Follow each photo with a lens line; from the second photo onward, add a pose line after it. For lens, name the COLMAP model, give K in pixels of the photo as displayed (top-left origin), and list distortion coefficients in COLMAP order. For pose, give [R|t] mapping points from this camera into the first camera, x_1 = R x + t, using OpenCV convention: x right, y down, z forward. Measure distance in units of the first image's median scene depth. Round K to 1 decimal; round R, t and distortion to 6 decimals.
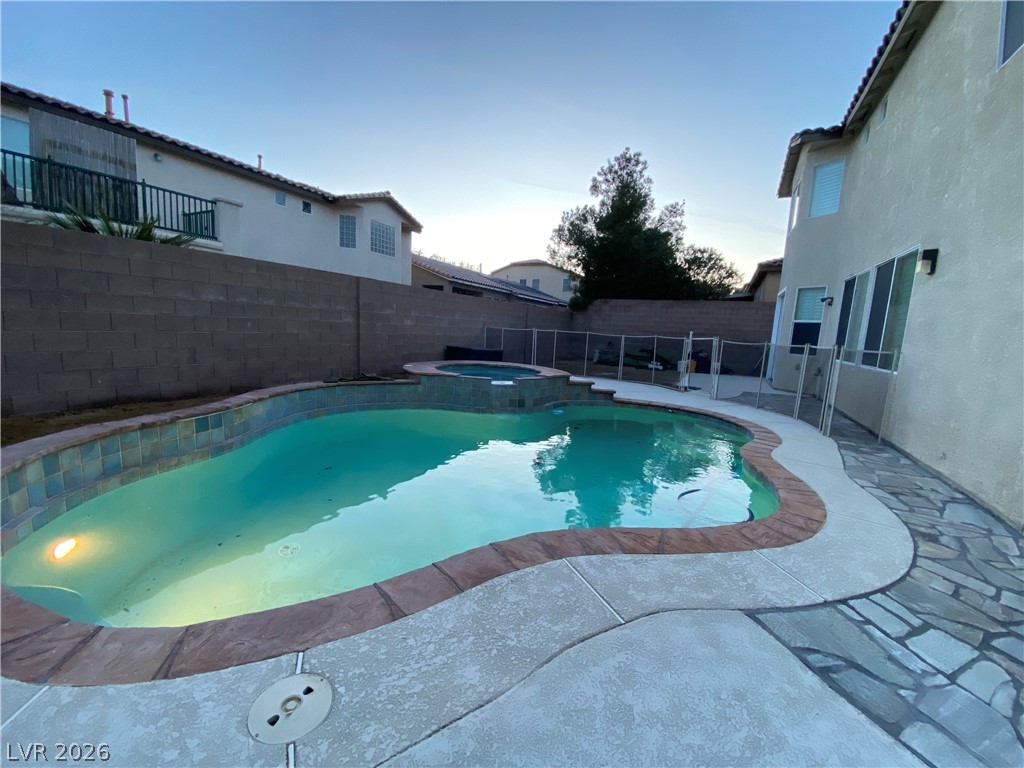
lens RADIAL K [[414.1, 0, 511.3], [0, 414.1, 384.7], [0, 0, 1]] dist [0.056404, -0.040305]
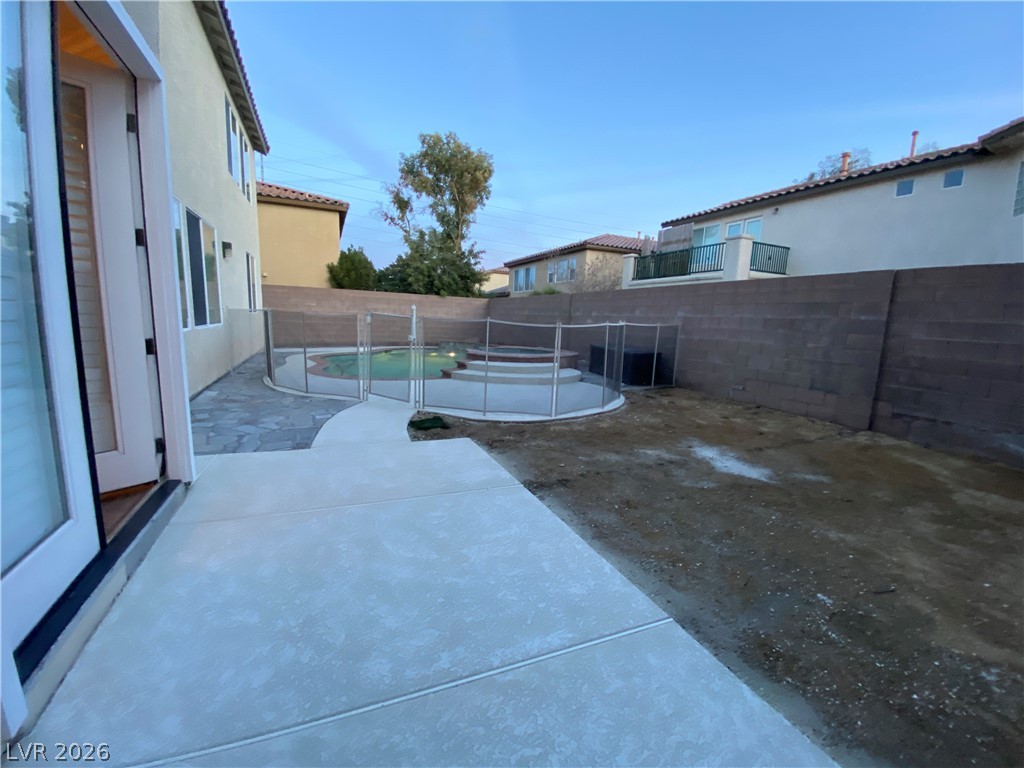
lens RADIAL K [[414.1, 0, 511.3], [0, 414.1, 384.7], [0, 0, 1]] dist [0.056404, -0.040305]
pose [[-0.616840, 0.040116, -0.786066, 0.579184], [-0.186696, 0.962742, 0.195636, -0.121255], [0.764627, 0.267431, -0.586368, 1.116365]]
